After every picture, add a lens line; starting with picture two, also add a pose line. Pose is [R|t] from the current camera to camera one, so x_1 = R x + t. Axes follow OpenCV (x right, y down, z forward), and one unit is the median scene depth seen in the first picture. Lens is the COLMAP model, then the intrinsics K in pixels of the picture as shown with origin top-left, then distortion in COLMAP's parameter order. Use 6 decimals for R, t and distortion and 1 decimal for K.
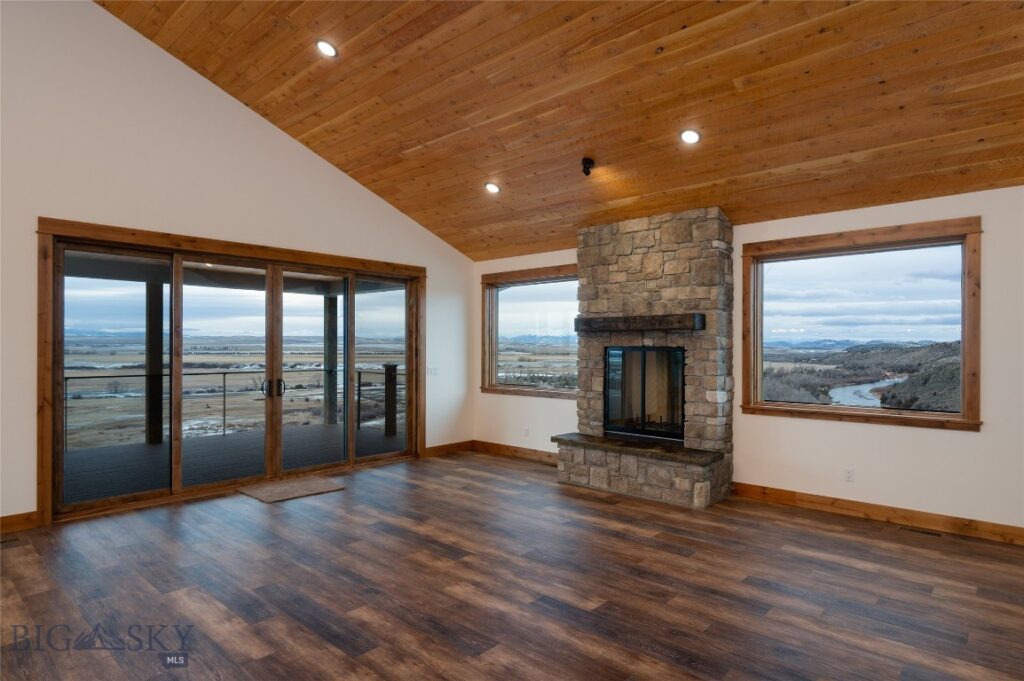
lens RADIAL K [[552.0, 0, 584.7], [0, 552.0, 348.7], [0, 0, 1]] dist [-0.010086, -0.001222]
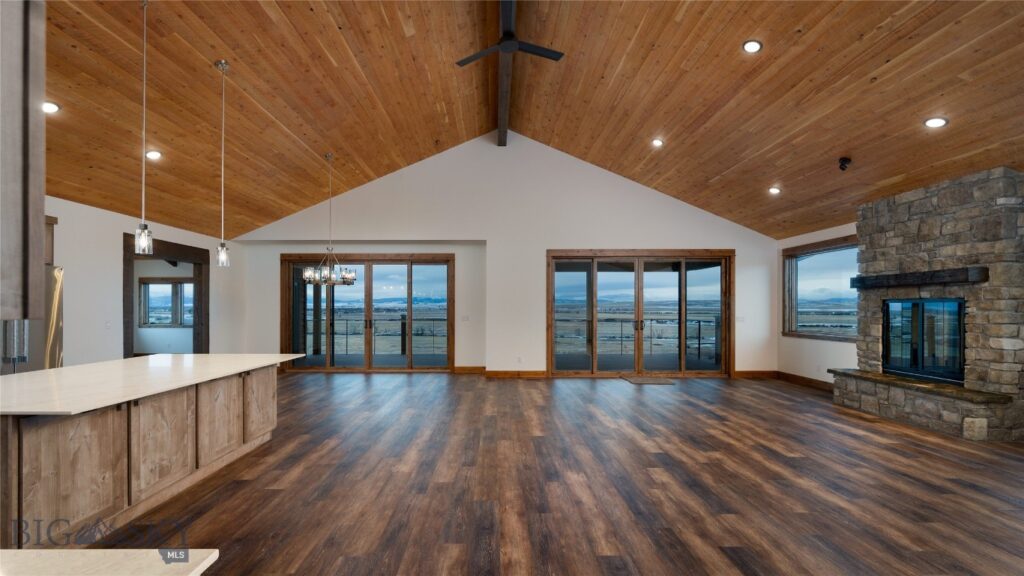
lens RADIAL K [[412.3, 0, 503.0], [0, 412.3, 308.0], [0, 0, 1]] dist [0.003062, -0.001105]
pose [[0.631285, -0.002827, -0.775546, 0.247401], [0.001709, 0.999996, -0.002254, 0.017930], [0.775549, 0.000097, 0.631287, -0.256626]]
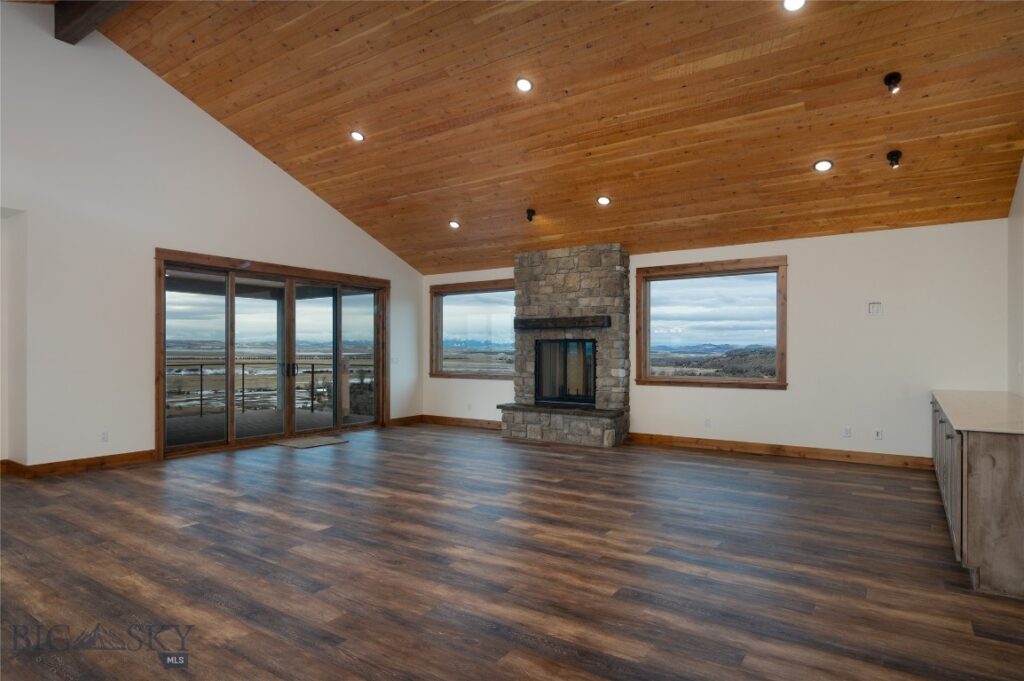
lens RADIAL K [[559.5, 0, 494.3], [0, 559.5, 348.0], [0, 0, 1]] dist [0.009670, -0.004578]
pose [[0.998645, 0.000713, 0.052036, -0.164024], [-0.000265, 0.999963, -0.008625, 0.033851], [-0.052040, 0.008600, 0.998608, -0.456229]]
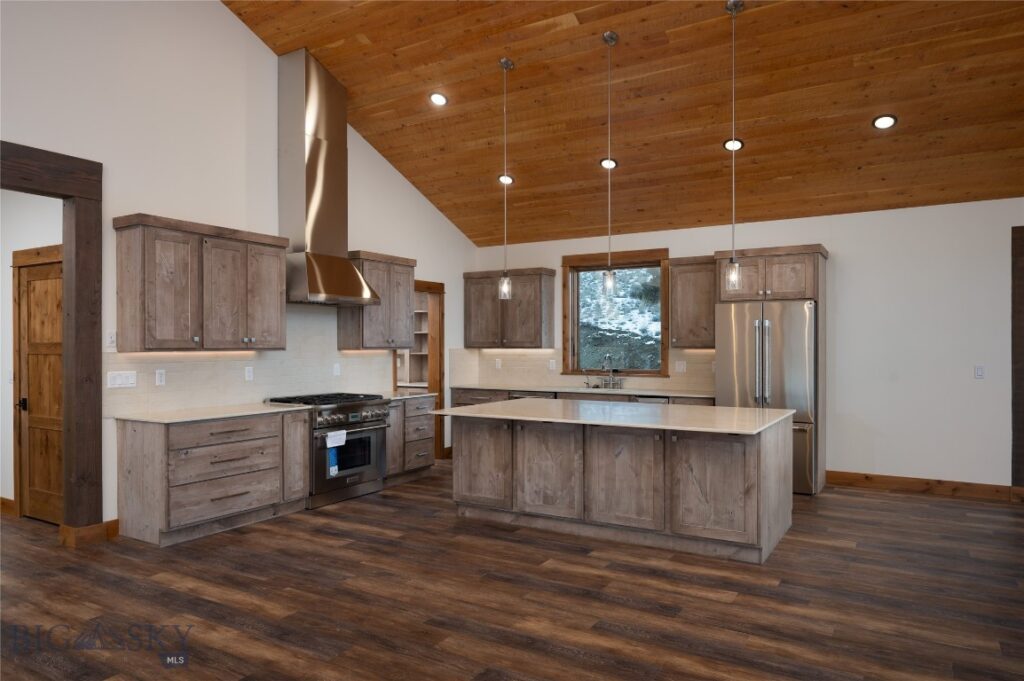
lens RADIAL K [[675.5, 0, 510.5], [0, 675.5, 352.7], [0, 0, 1]] dist [0.000763, 0.001484]
pose [[-0.991995, 0.000969, -0.126275, -0.263891], [-0.000845, 0.999897, 0.014317, 0.006910], [0.126276, 0.014309, -0.991892, 0.660880]]
